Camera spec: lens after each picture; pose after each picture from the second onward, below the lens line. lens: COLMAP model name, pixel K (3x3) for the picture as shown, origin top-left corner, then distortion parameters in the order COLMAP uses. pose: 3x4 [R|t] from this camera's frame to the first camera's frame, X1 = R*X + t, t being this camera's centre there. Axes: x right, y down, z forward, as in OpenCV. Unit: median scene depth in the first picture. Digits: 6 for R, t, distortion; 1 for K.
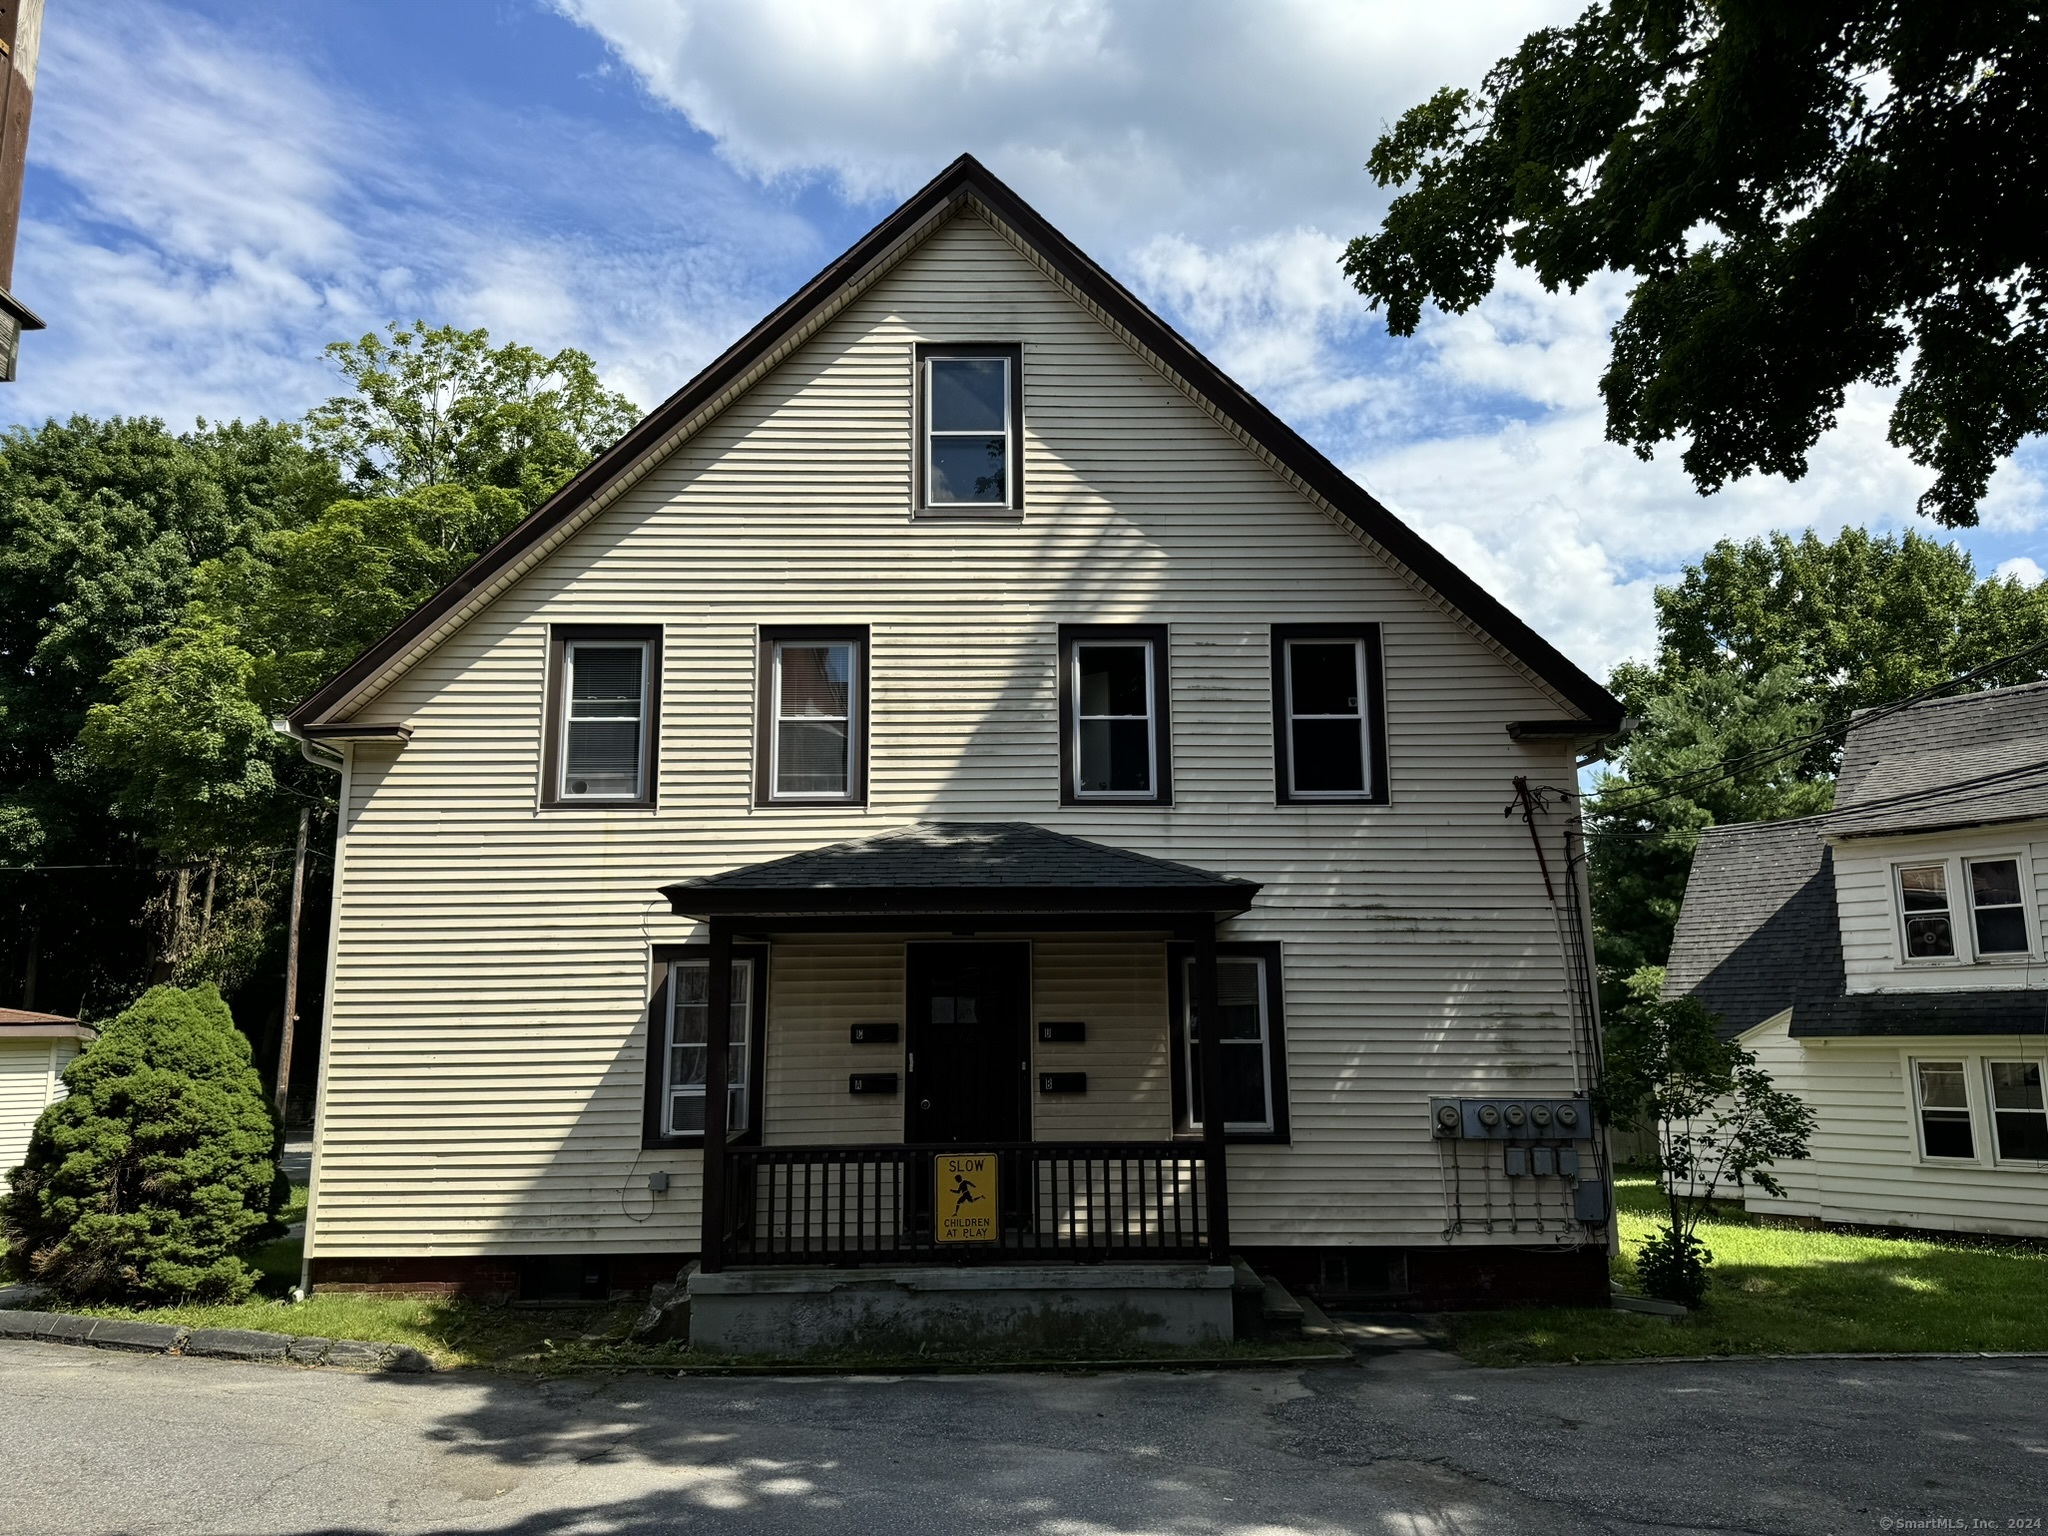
lens RADIAL K [[1446.2, 0, 1021.1], [0, 1446.2, 758.5], [0, 0, 1]] dist [0.088944, -0.121460]
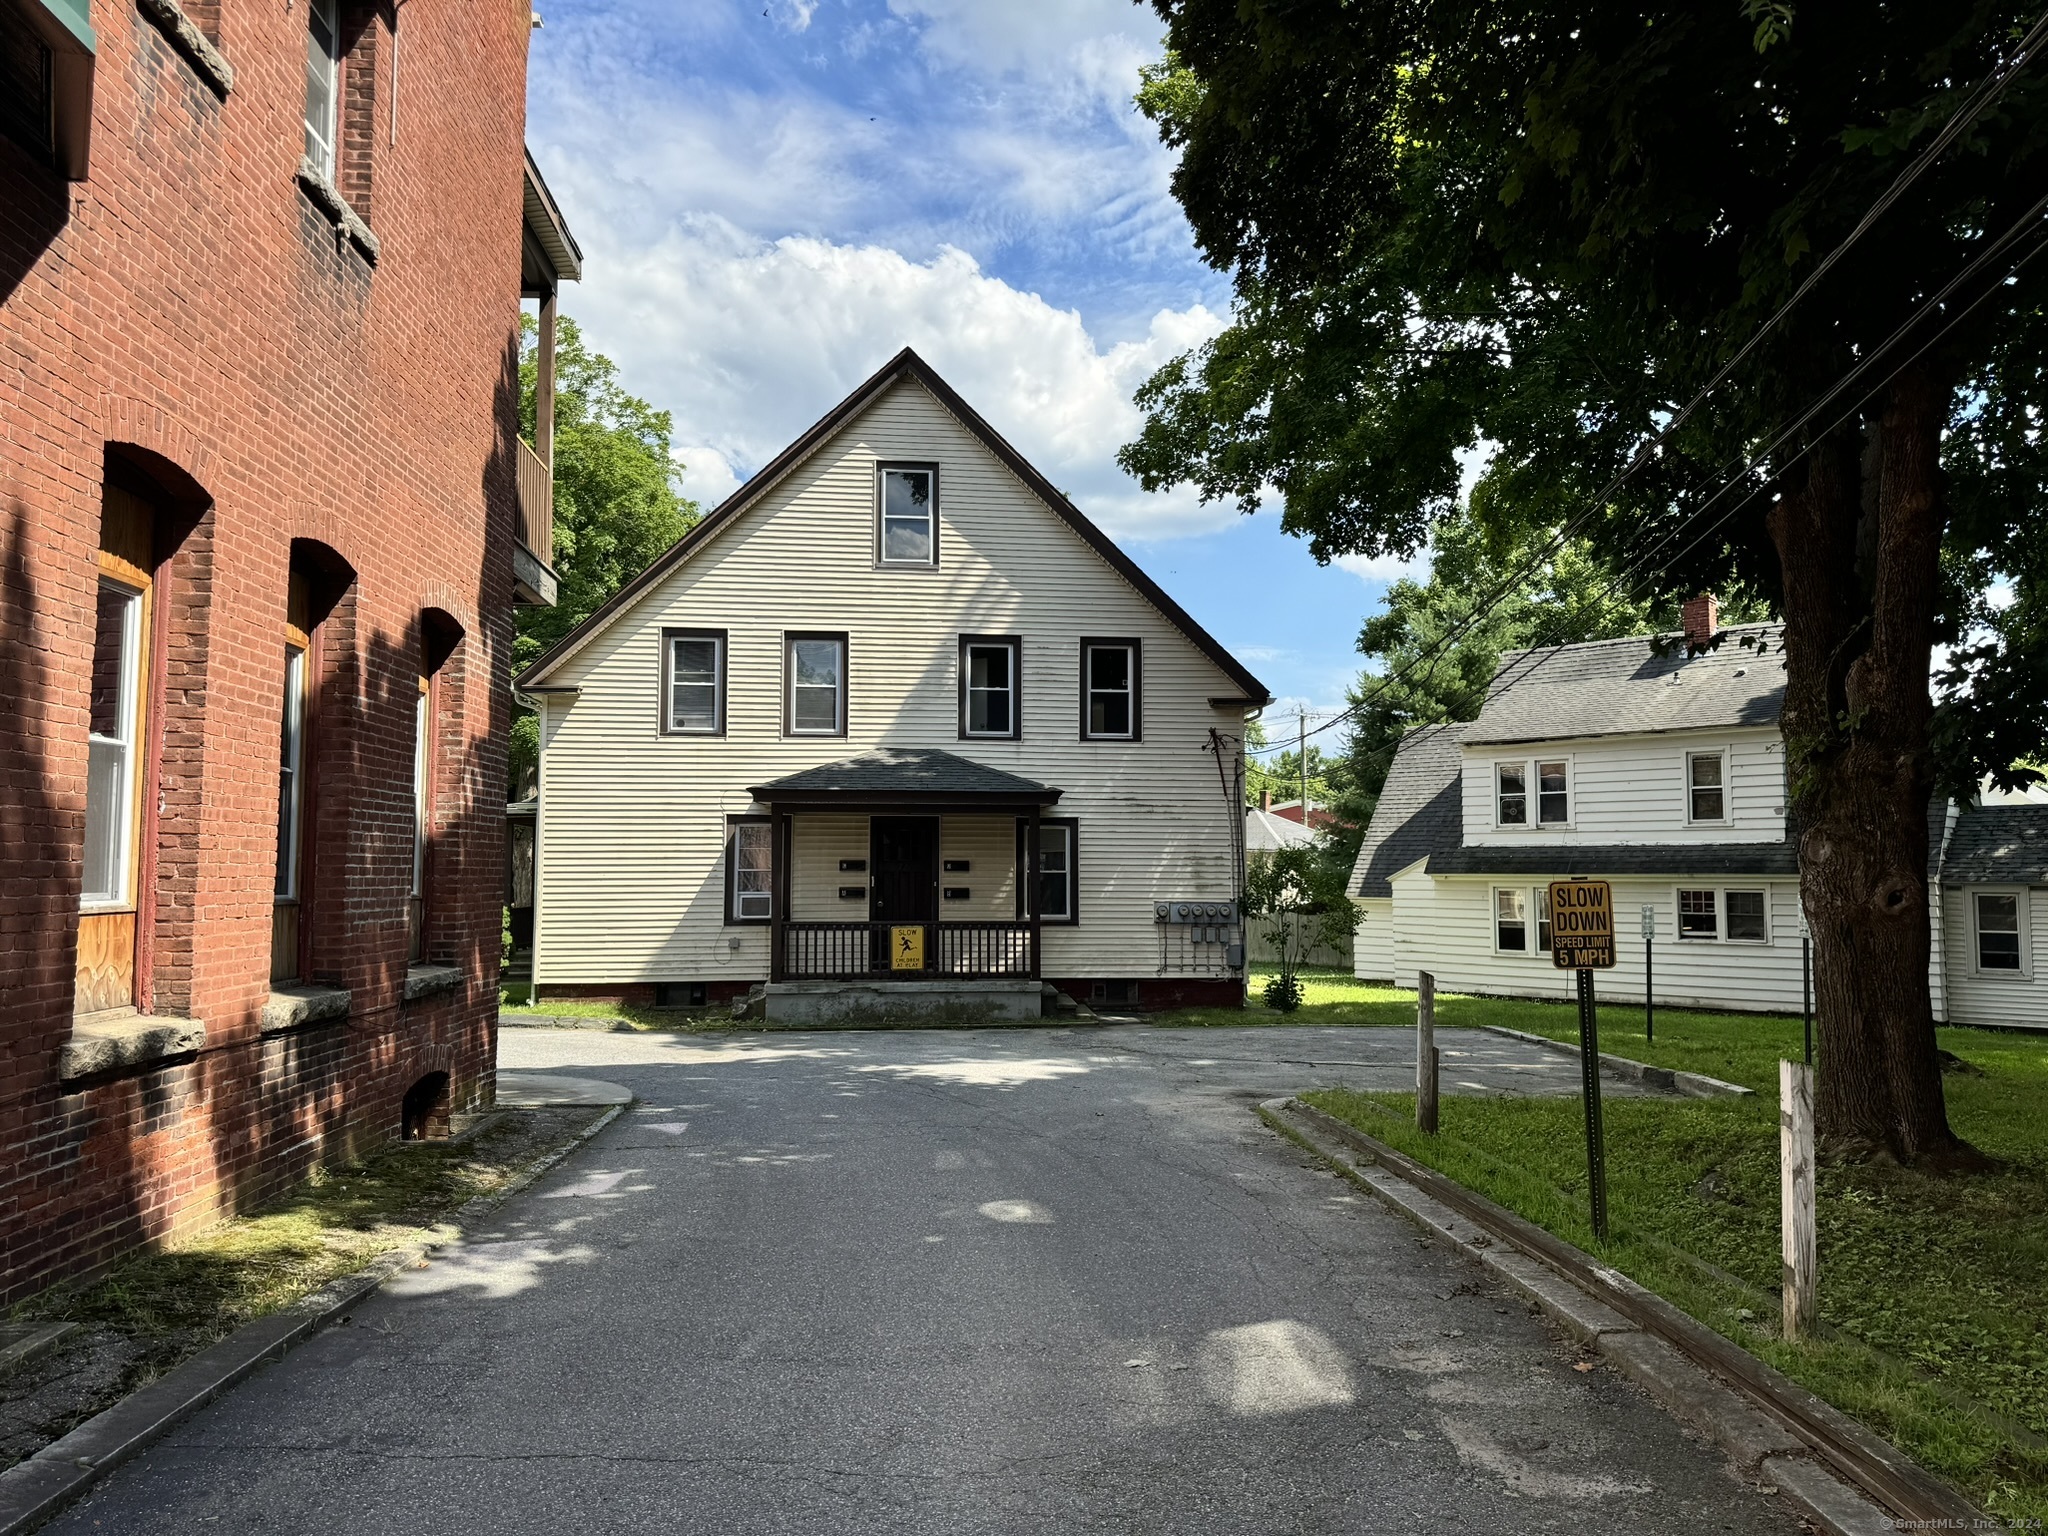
lens RADIAL K [[1510.1, 0, 1015.5], [0, 1510.1, 766.2], [0, 0, 1]] dist [0.033006, -0.015563]
pose [[0.996549, 0.015738, 0.081503, -0.051914], [-0.025035, 0.993127, 0.114335, -0.145991], [-0.079144, -0.115981, 0.990093, -0.823599]]
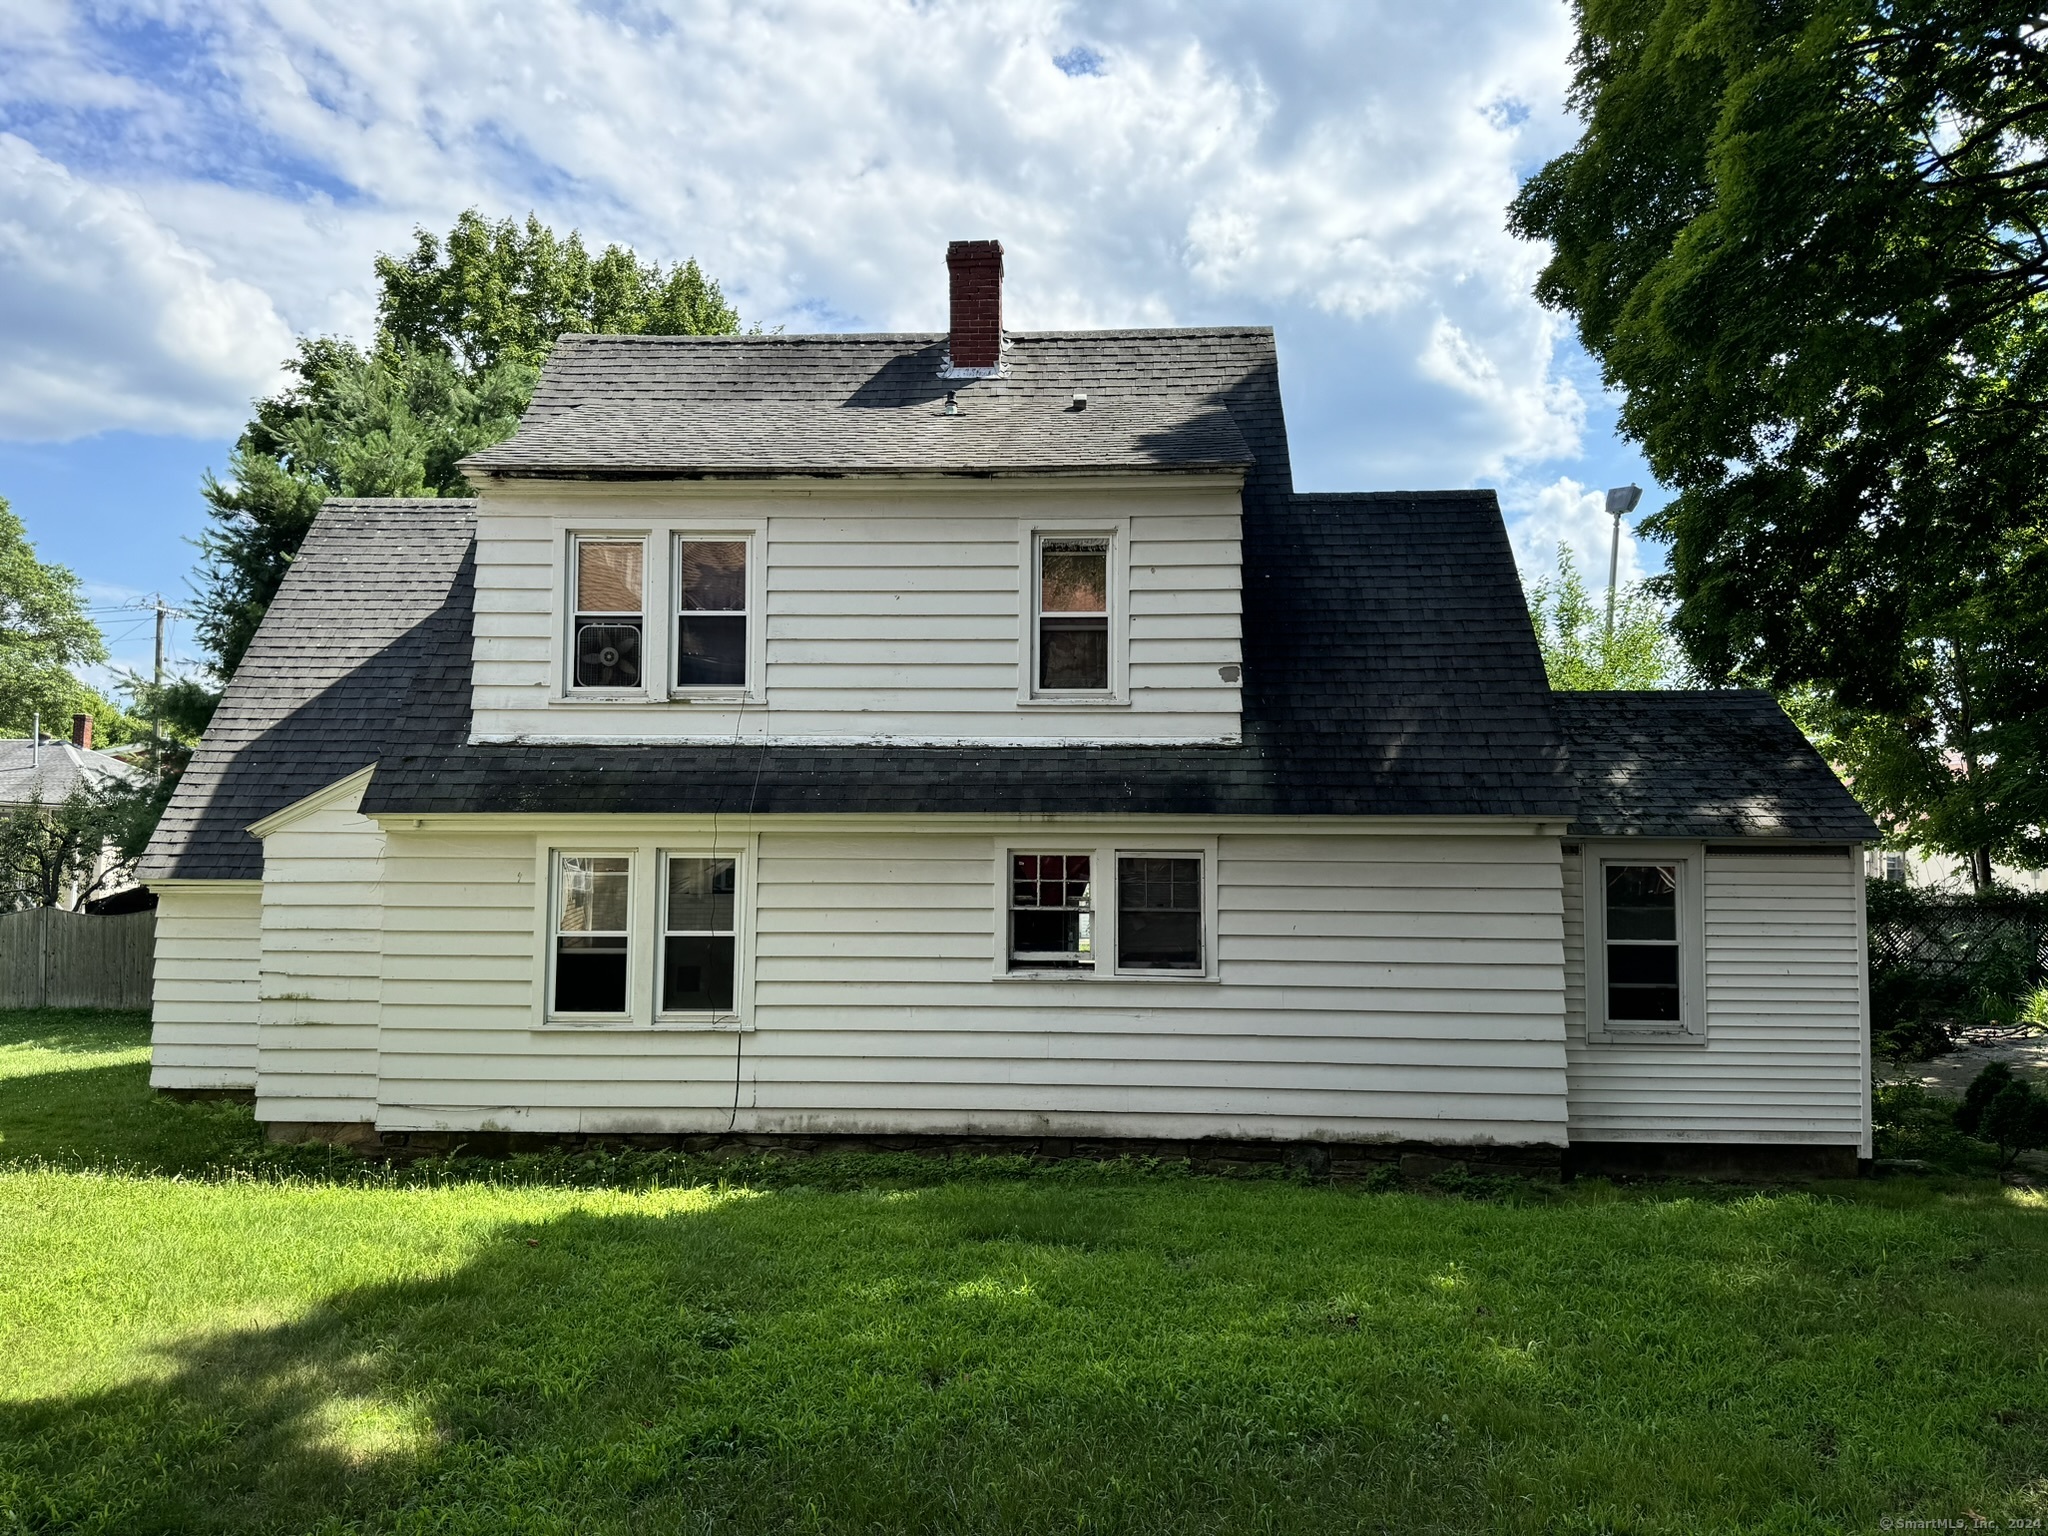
lens RADIAL K [[1415.5, 0, 987.9], [0, 1415.5, 771.8], [0, 0, 1]] dist [0.169999, -0.334495]
pose [[0.717083, 0.053506, 0.694931, 0.500900], [-0.140308, 0.987719, 0.068732, 0.165375], [-0.682719, -0.146791, 0.715784, 0.718842]]
